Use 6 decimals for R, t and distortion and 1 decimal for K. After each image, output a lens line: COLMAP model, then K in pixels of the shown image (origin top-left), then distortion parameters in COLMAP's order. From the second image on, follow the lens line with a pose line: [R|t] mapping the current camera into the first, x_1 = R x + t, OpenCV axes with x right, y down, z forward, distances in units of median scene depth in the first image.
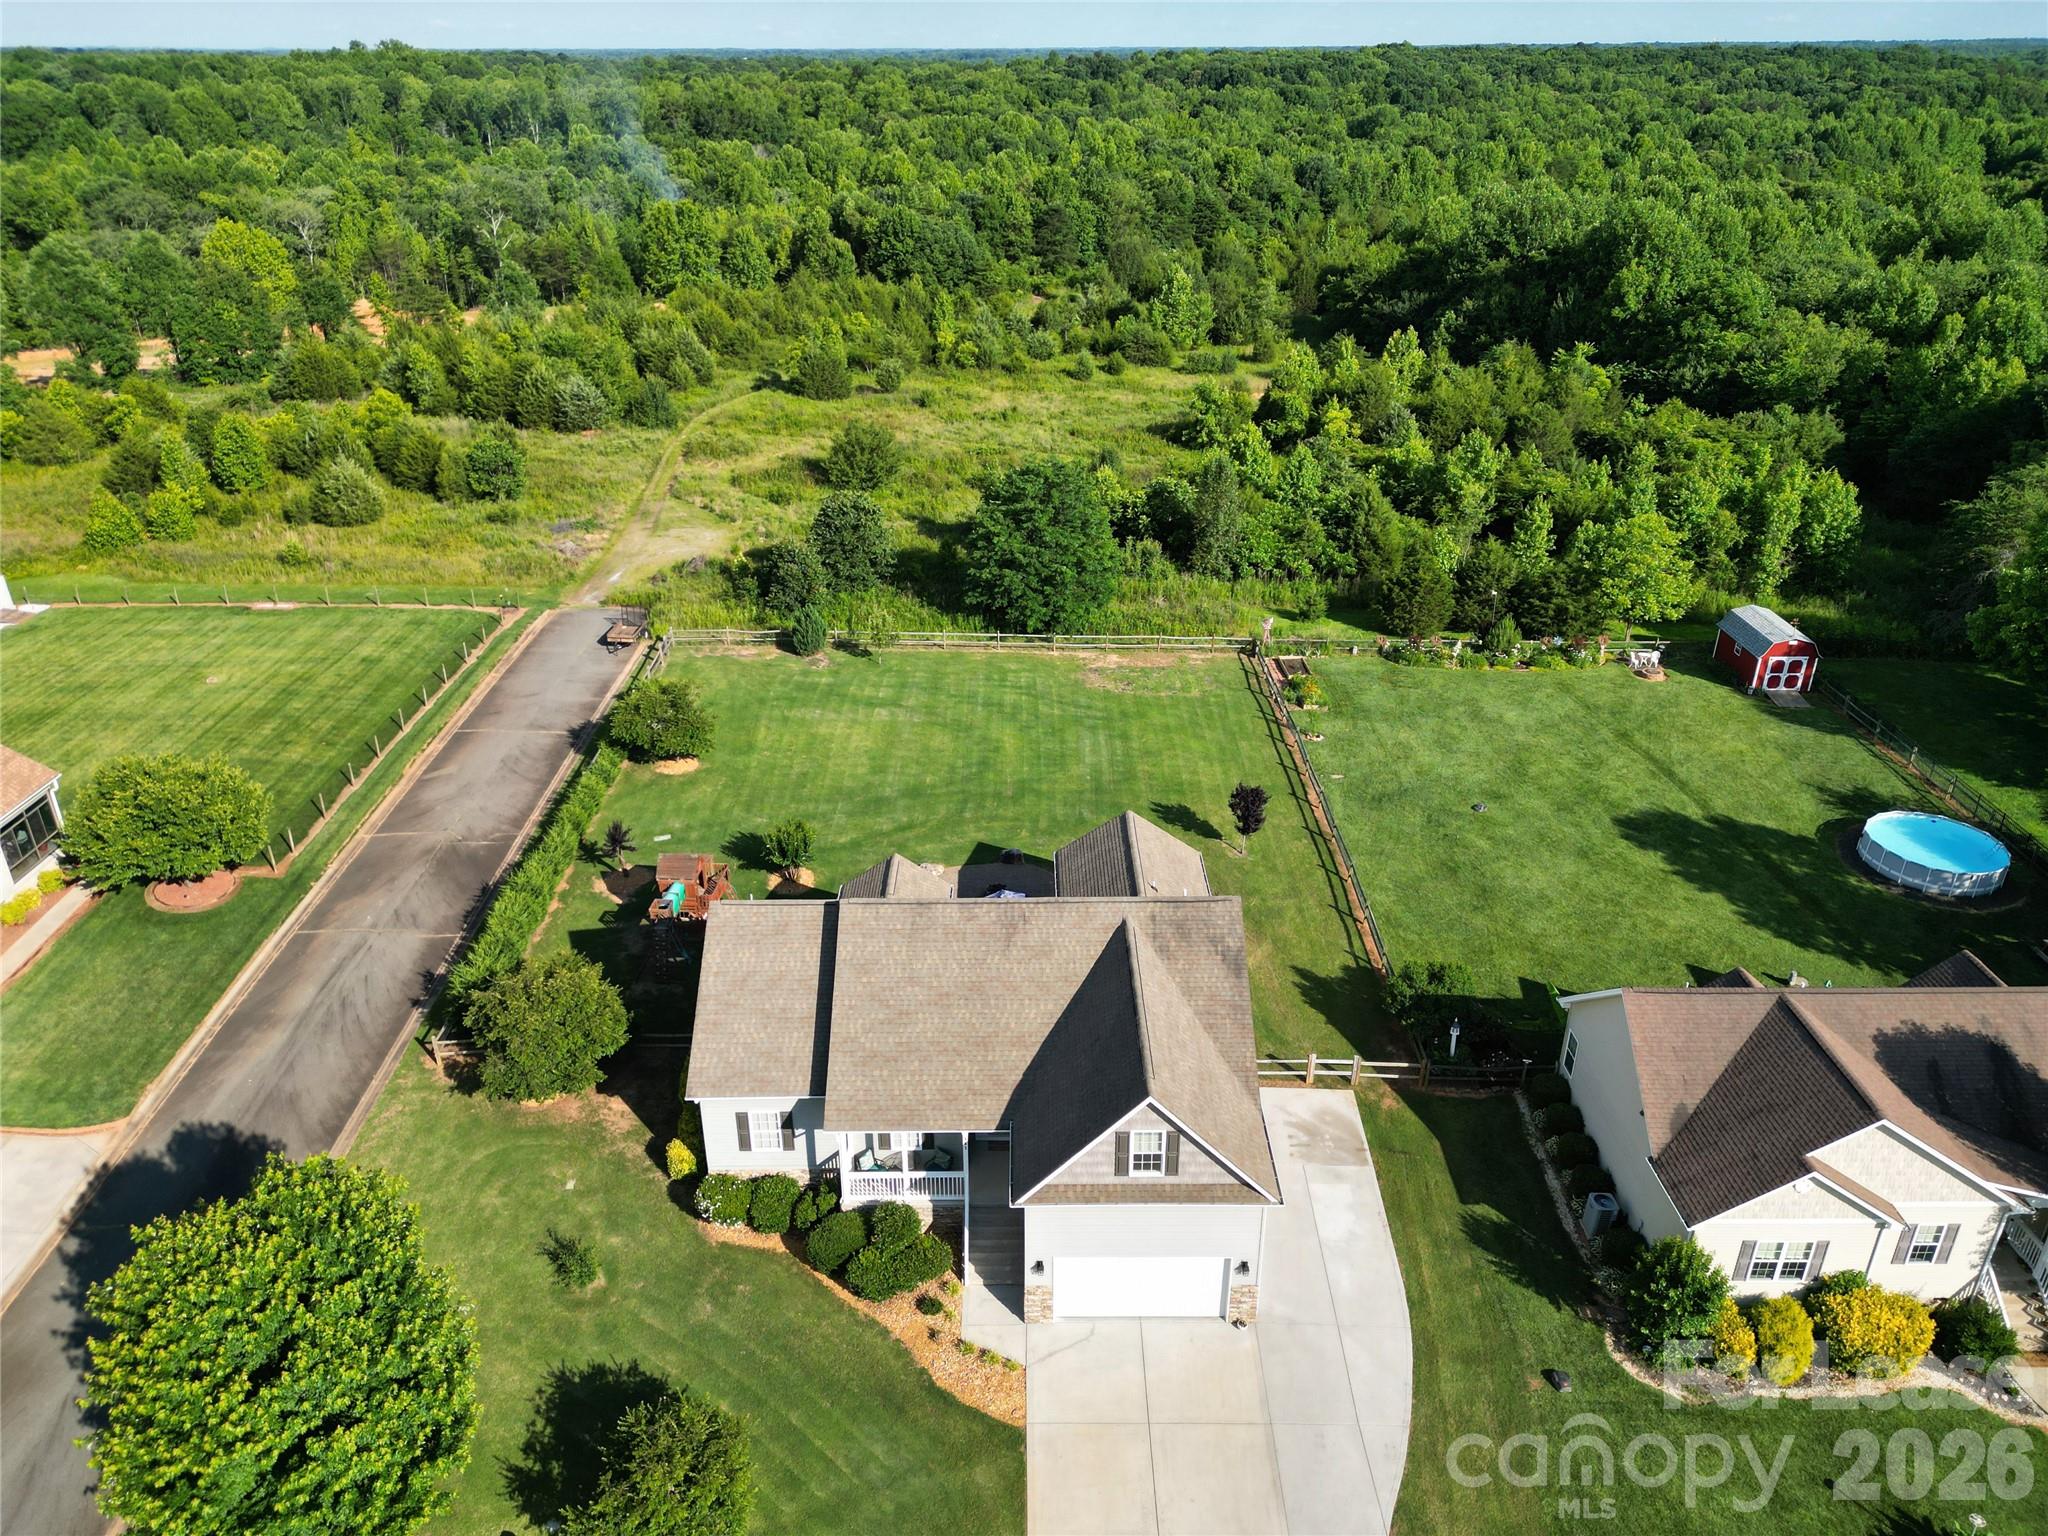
lens RADIAL K [[1436.3, 0, 1024.0], [0, 1436.3, 768.0], [0, 0, 1]] dist [0.084160, -0.088837]
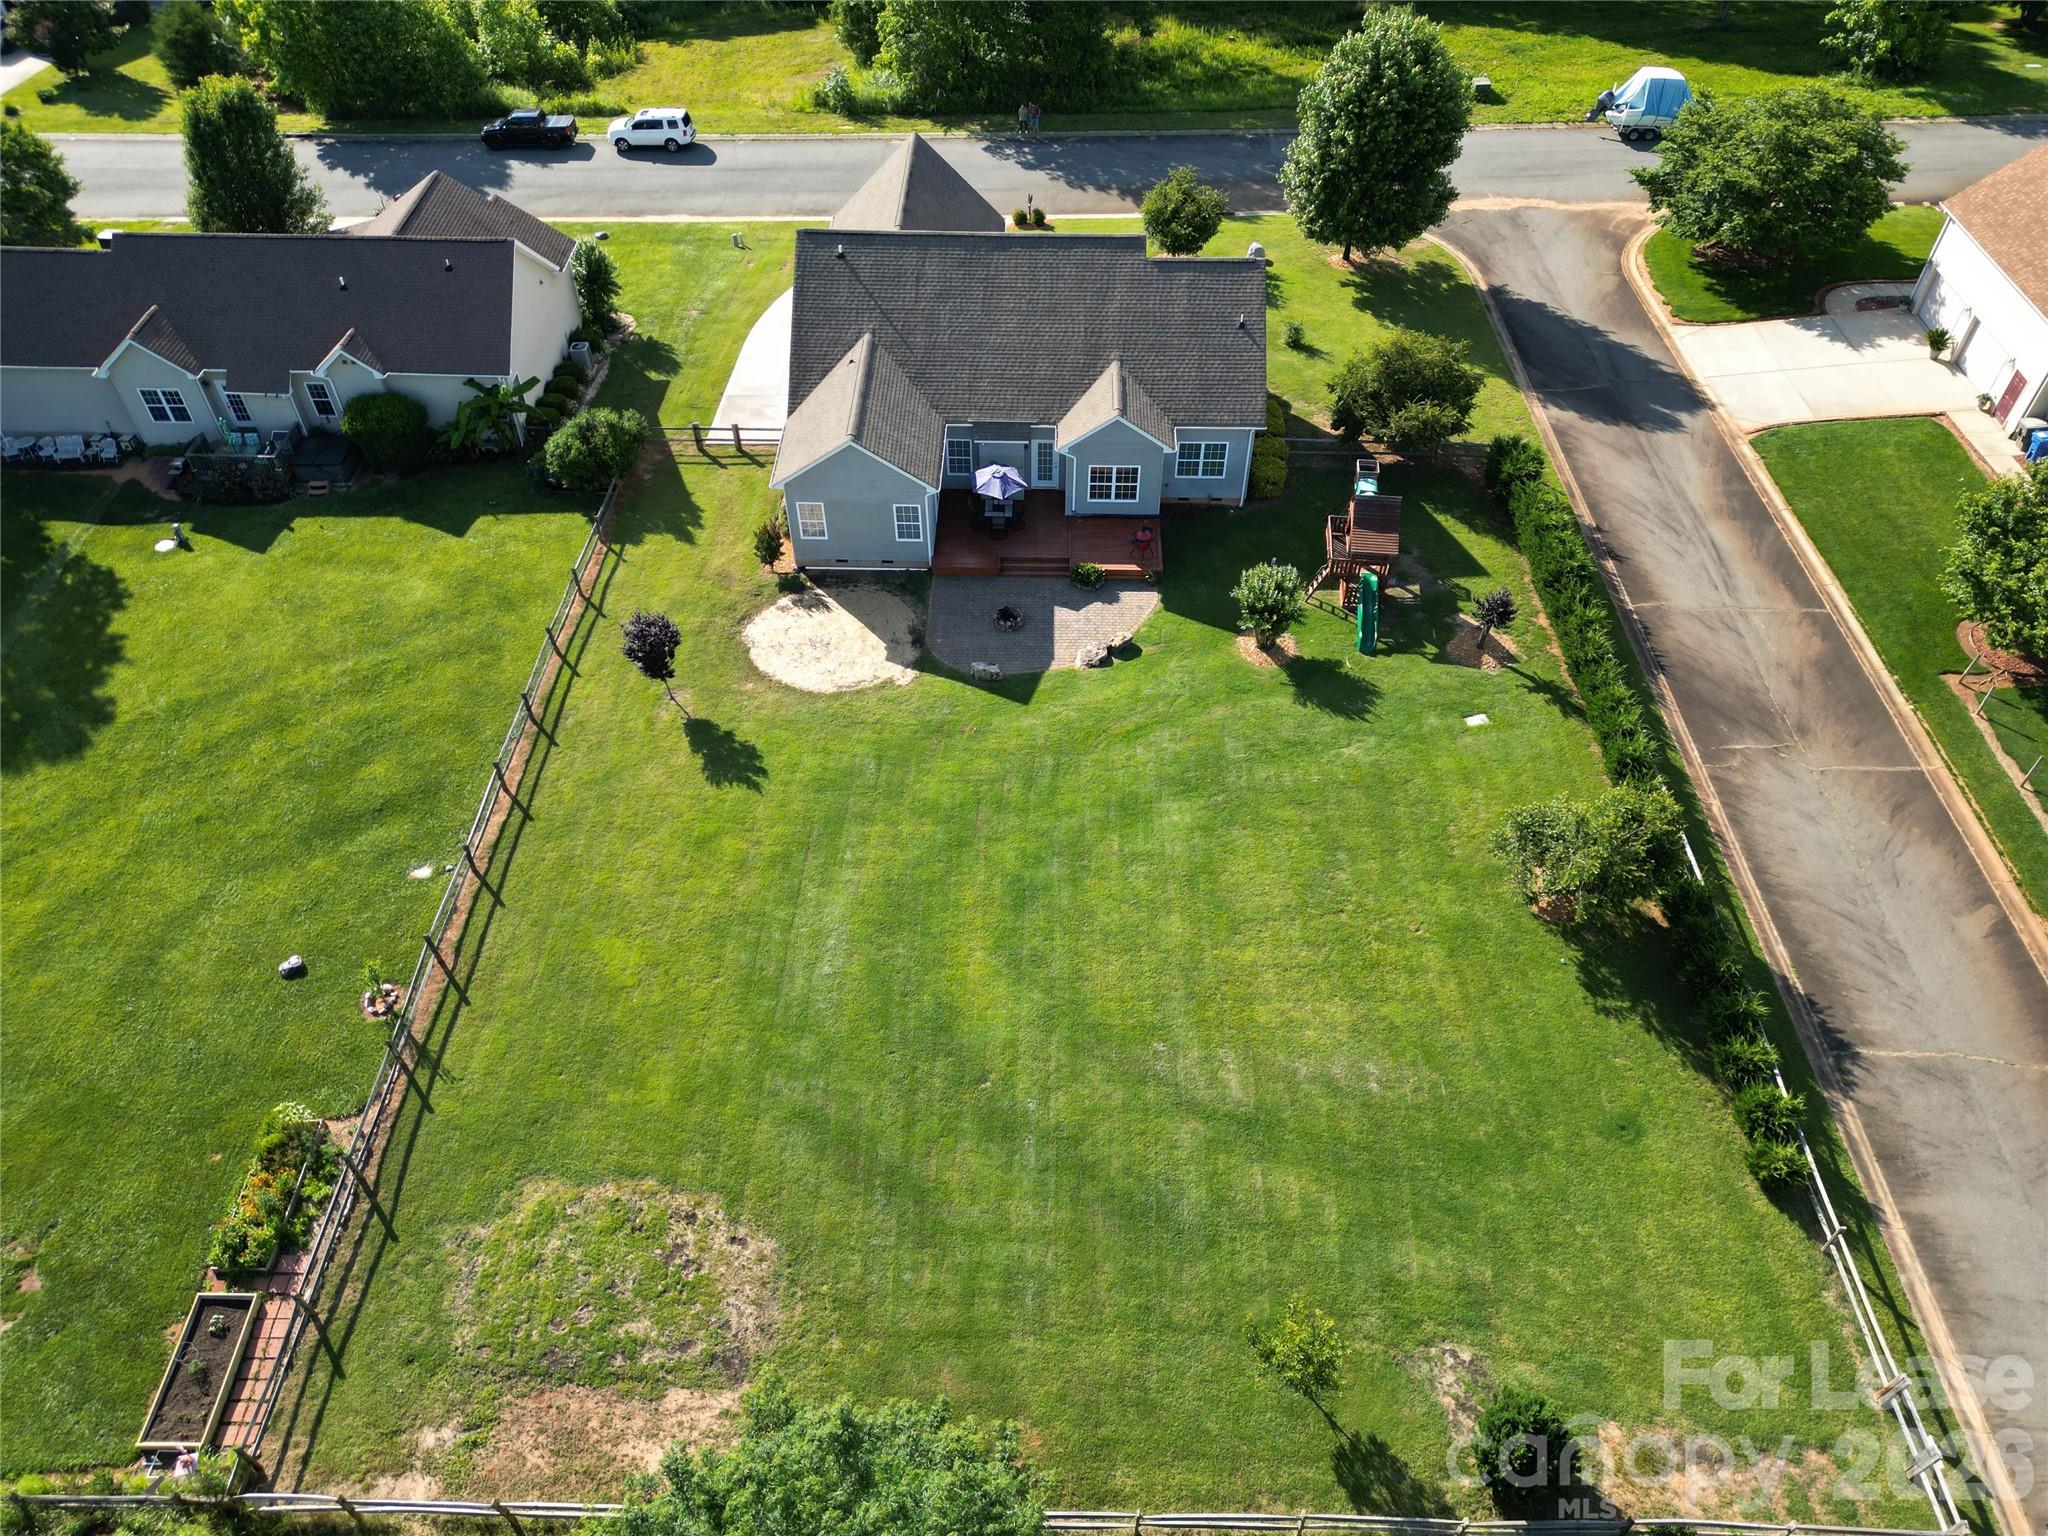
lens RADIAL K [[1436.3, 0, 1024.0], [0, 1436.3, 768.0], [0, 0, 1]] dist [0.084160, -0.088837]
pose [[-0.999631, -0.017646, 0.020644, -0.048739], [0.014412, 0.299631, 0.953946, -0.688897], [-0.023019, 0.953892, -0.299266, 1.367793]]
